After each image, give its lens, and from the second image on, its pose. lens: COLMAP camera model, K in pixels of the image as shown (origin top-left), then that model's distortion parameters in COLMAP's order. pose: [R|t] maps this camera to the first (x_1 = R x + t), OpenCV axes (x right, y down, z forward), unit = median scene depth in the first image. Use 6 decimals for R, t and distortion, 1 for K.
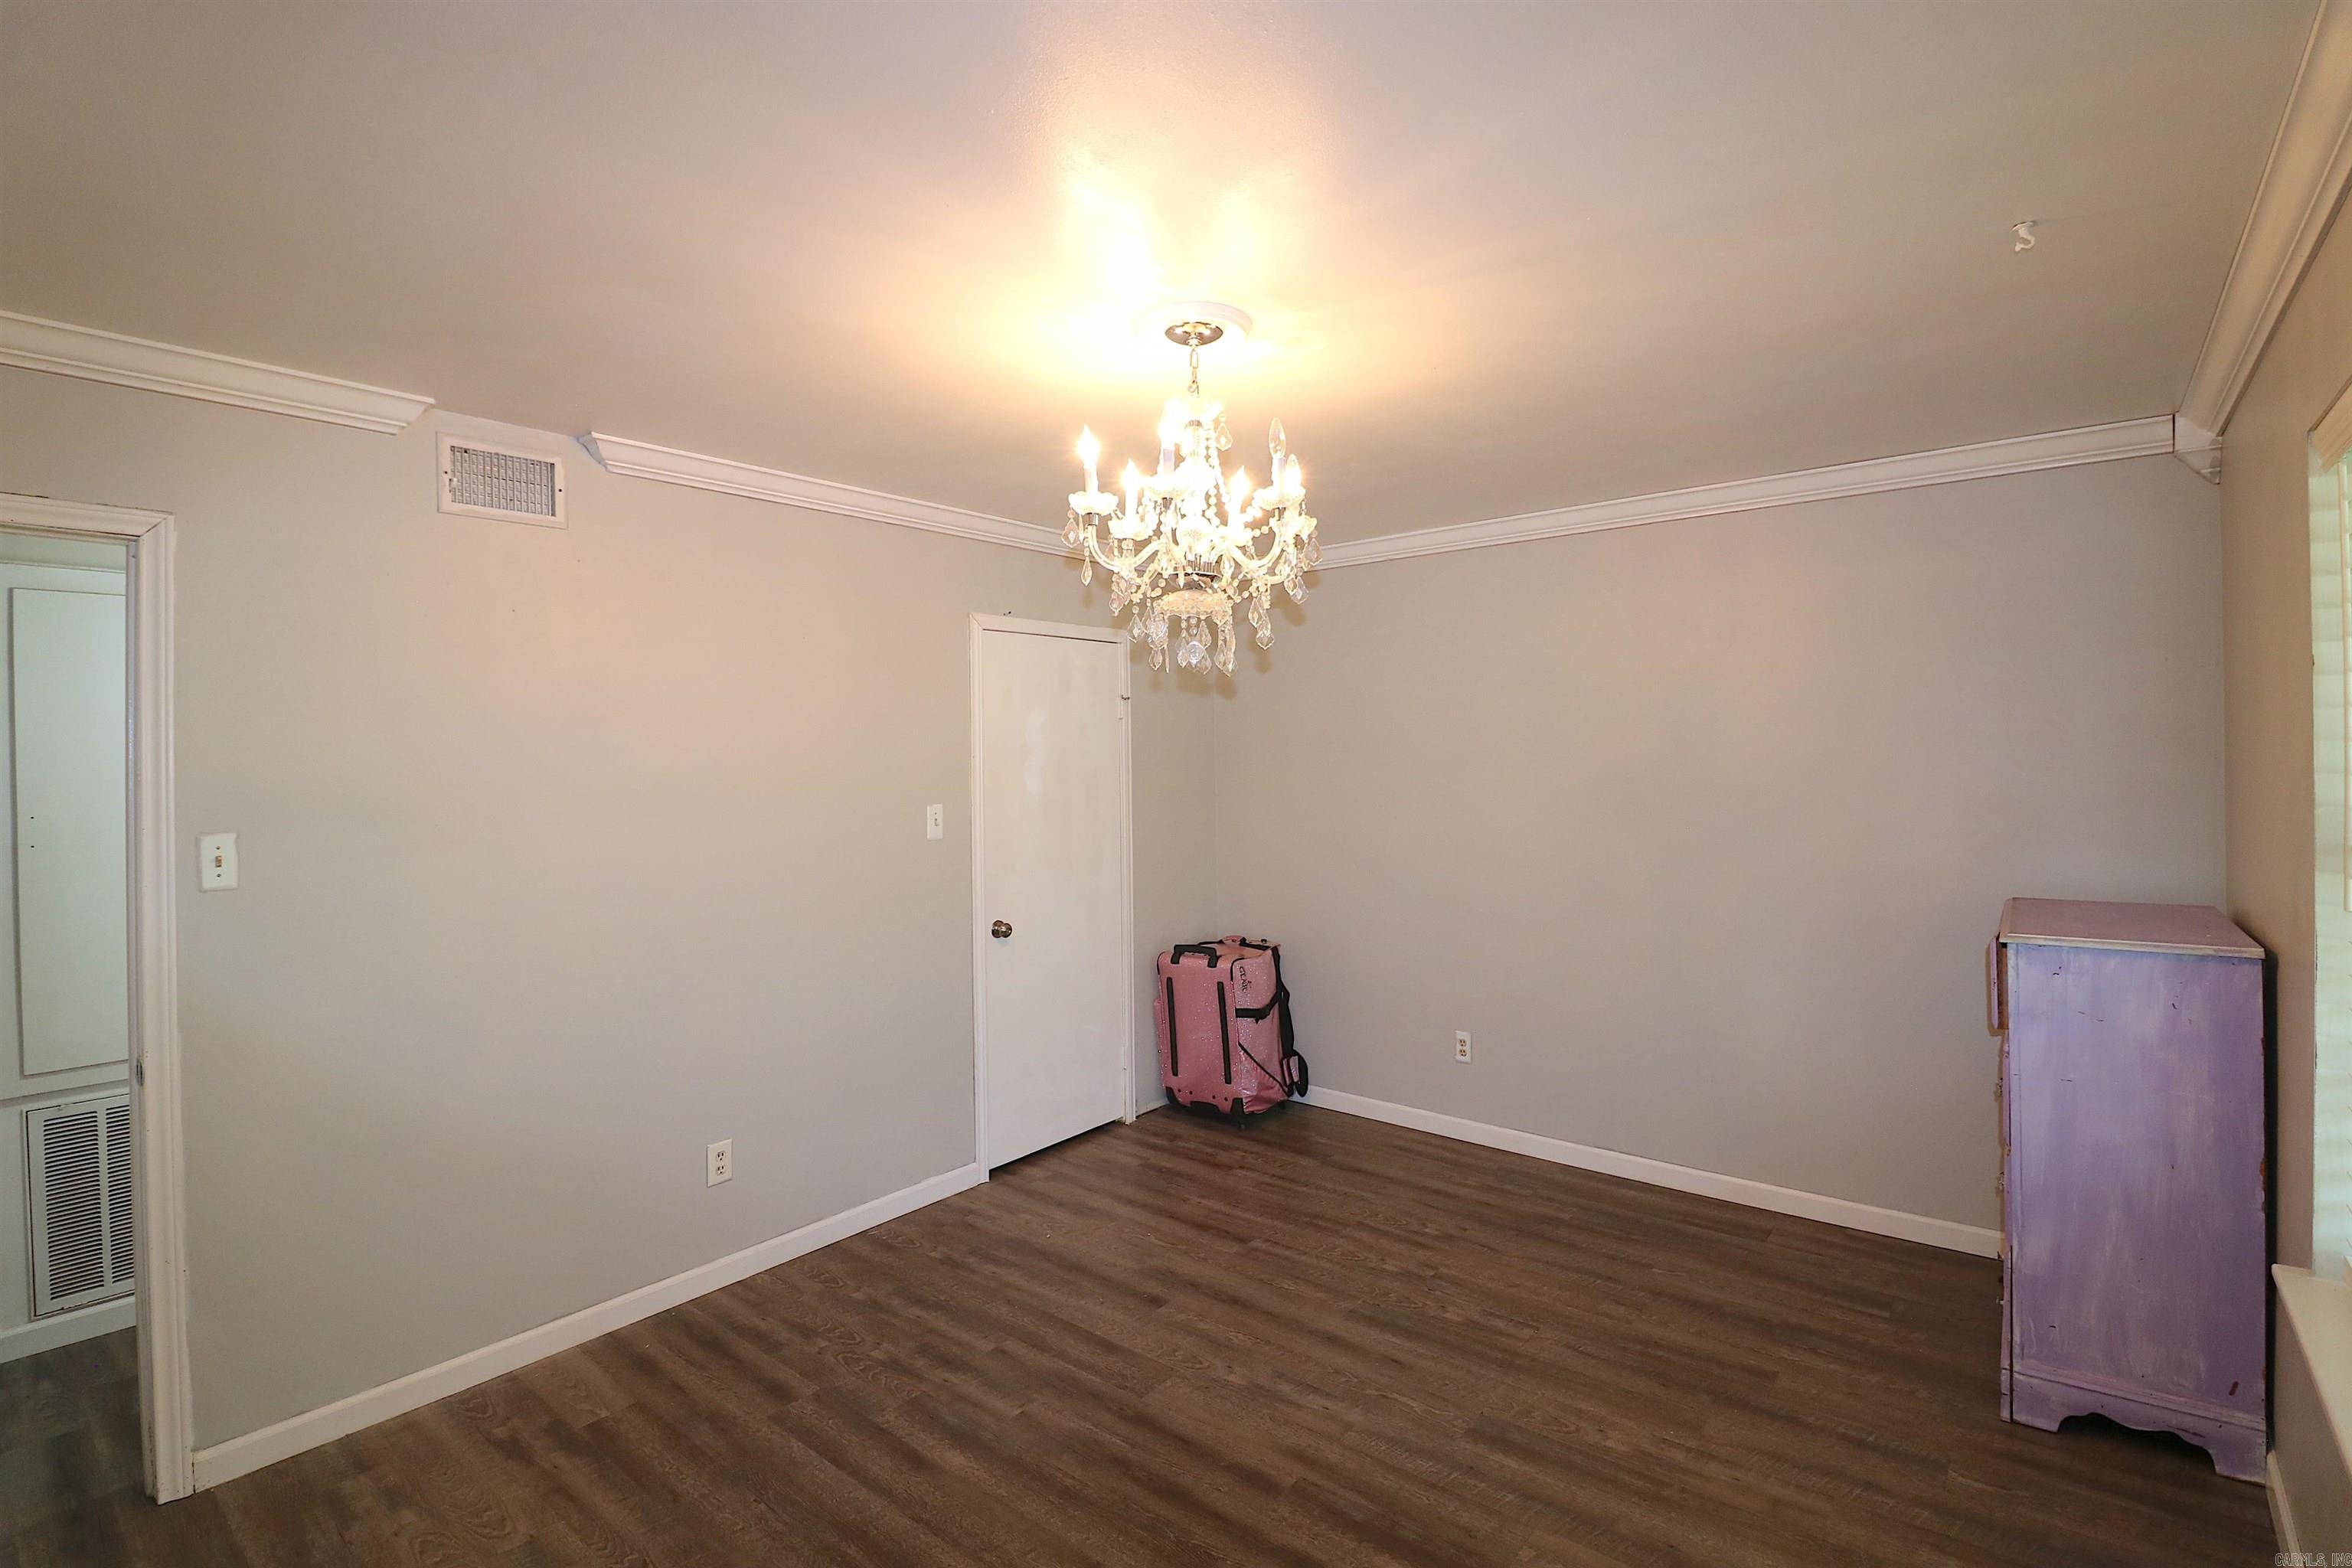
lens RADIAL K [[1090.8, 0, 1174.7], [0, 1090.8, 768.3], [0, 0, 1]] dist [-0.000393, -0.012831]
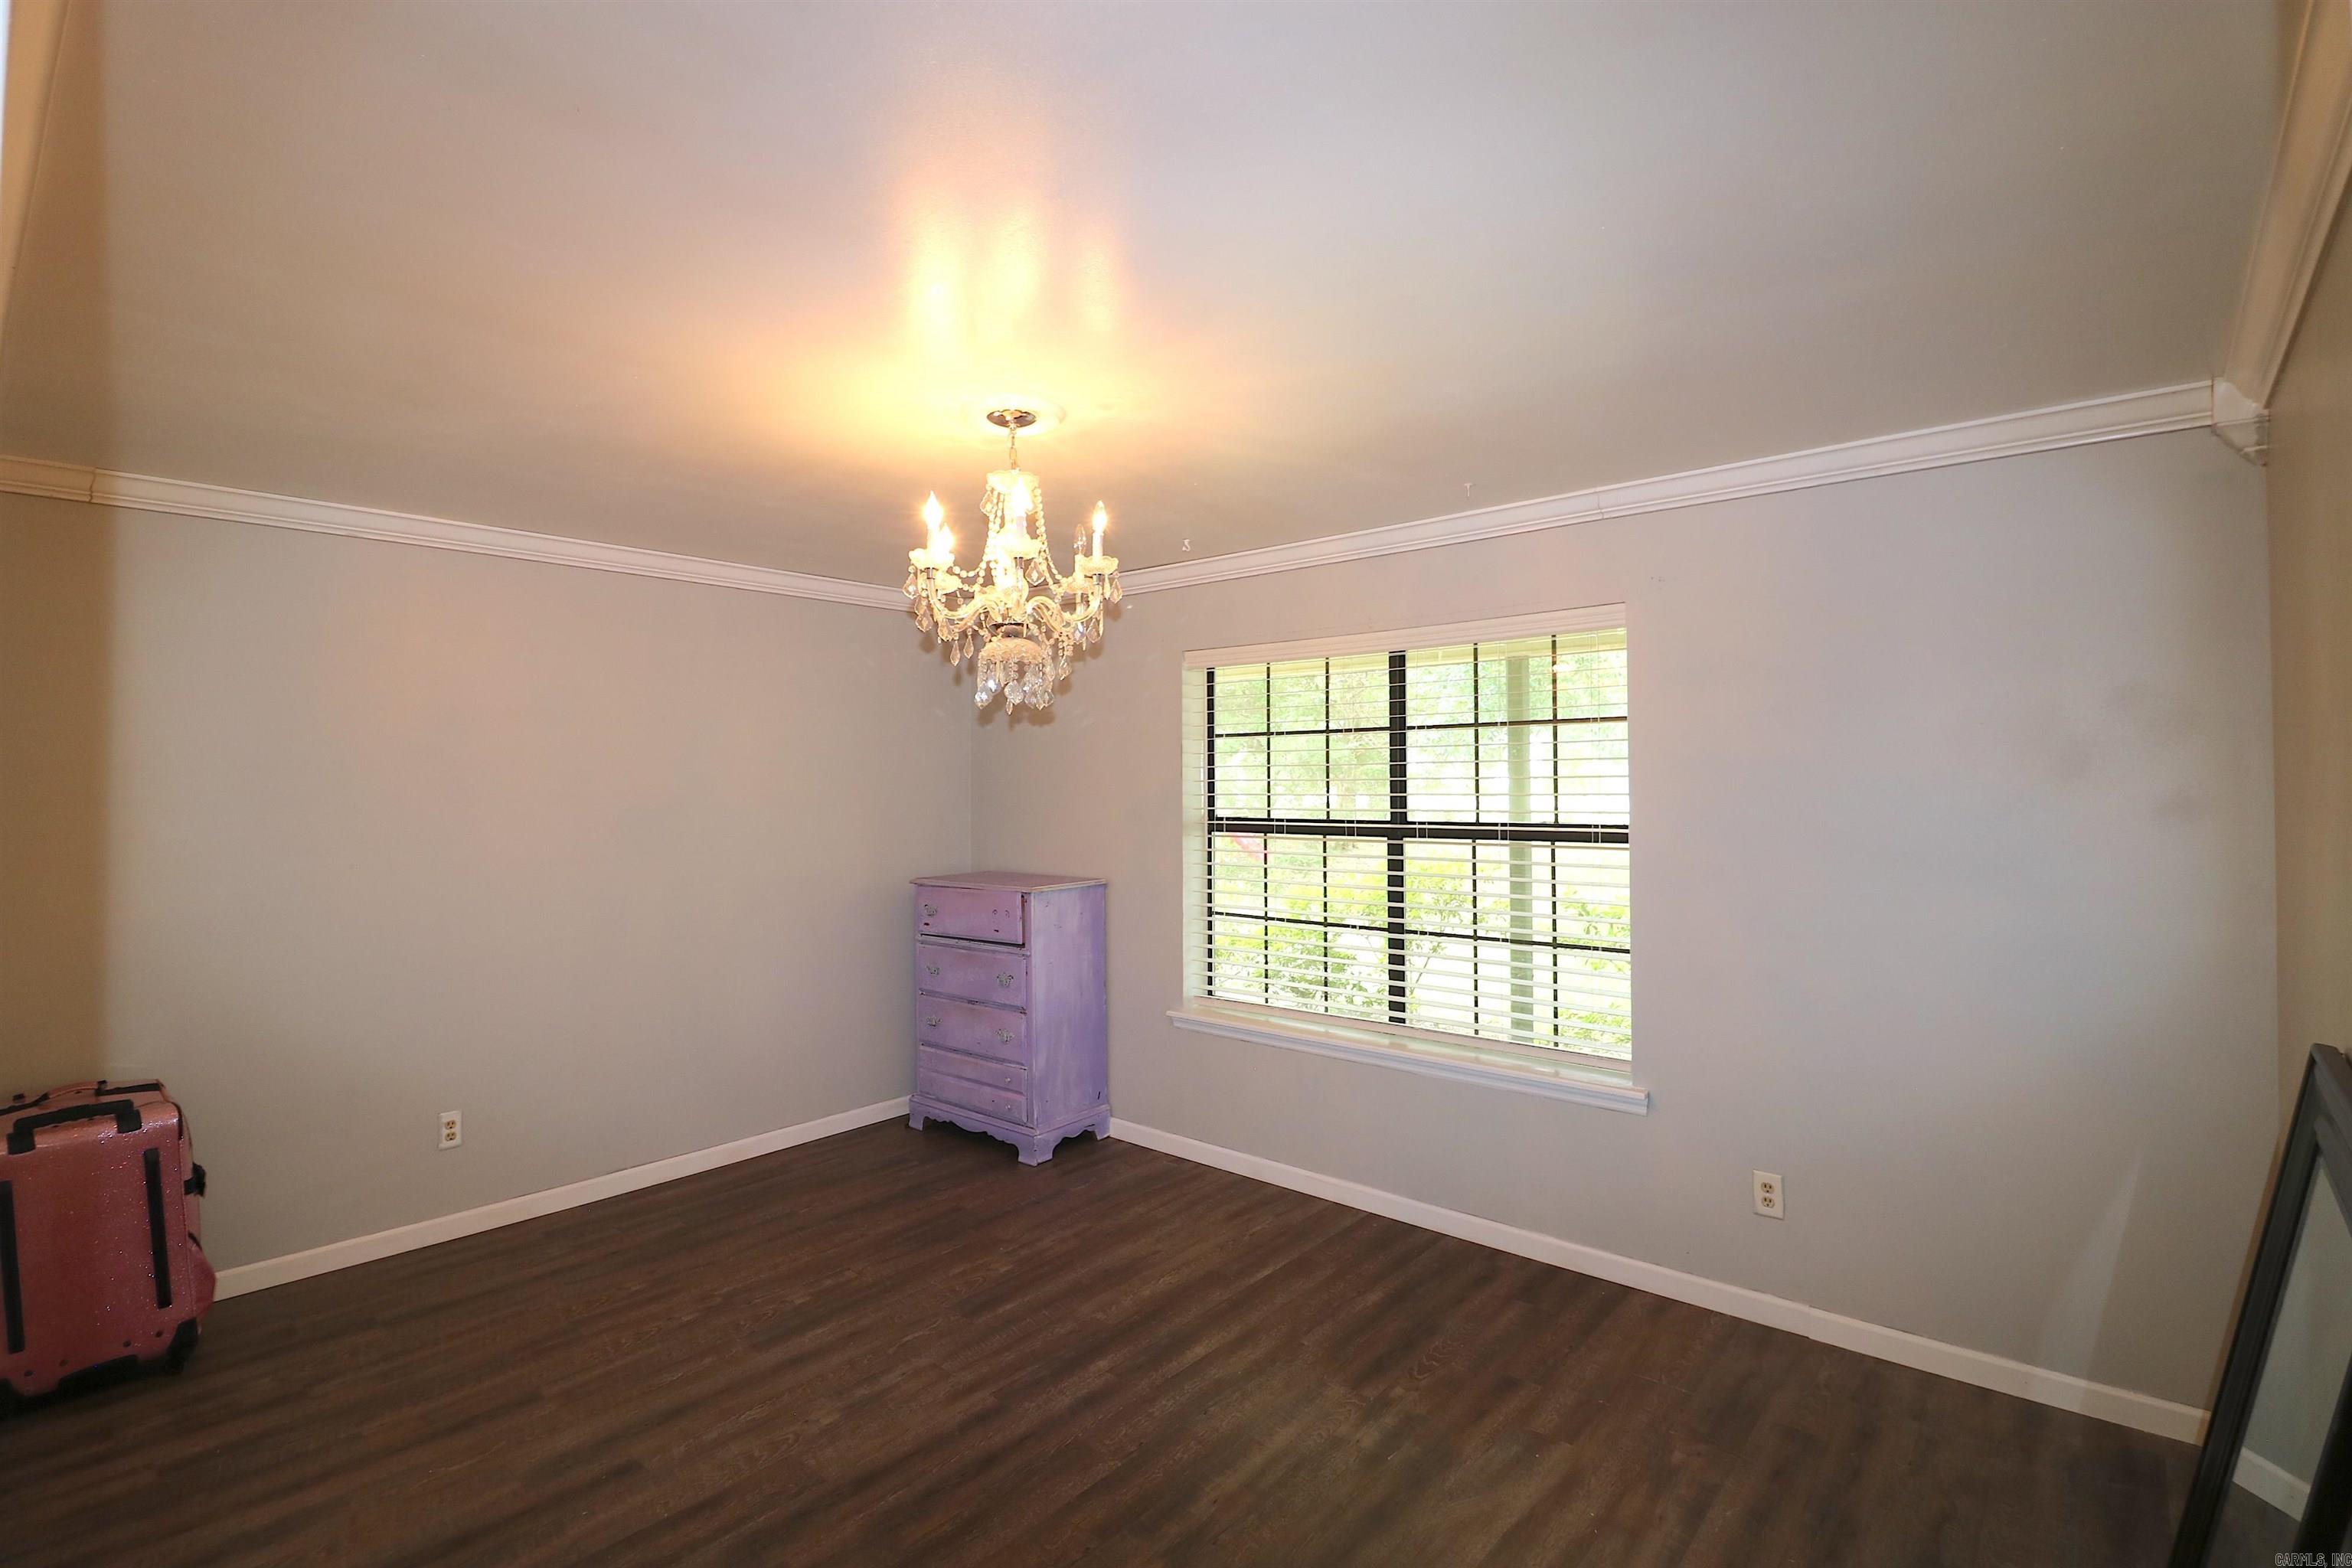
lens RADIAL K [[1090.8, 0, 1174.7], [0, 1090.8, 768.3], [0, 0, 1]] dist [-0.000393, -0.012831]
pose [[0.020823, 0.026635, 0.999428, -0.873005], [0.014511, 0.999532, -0.026940, 0.006169], [-0.999678, 0.015064, 0.020426, 0.619451]]
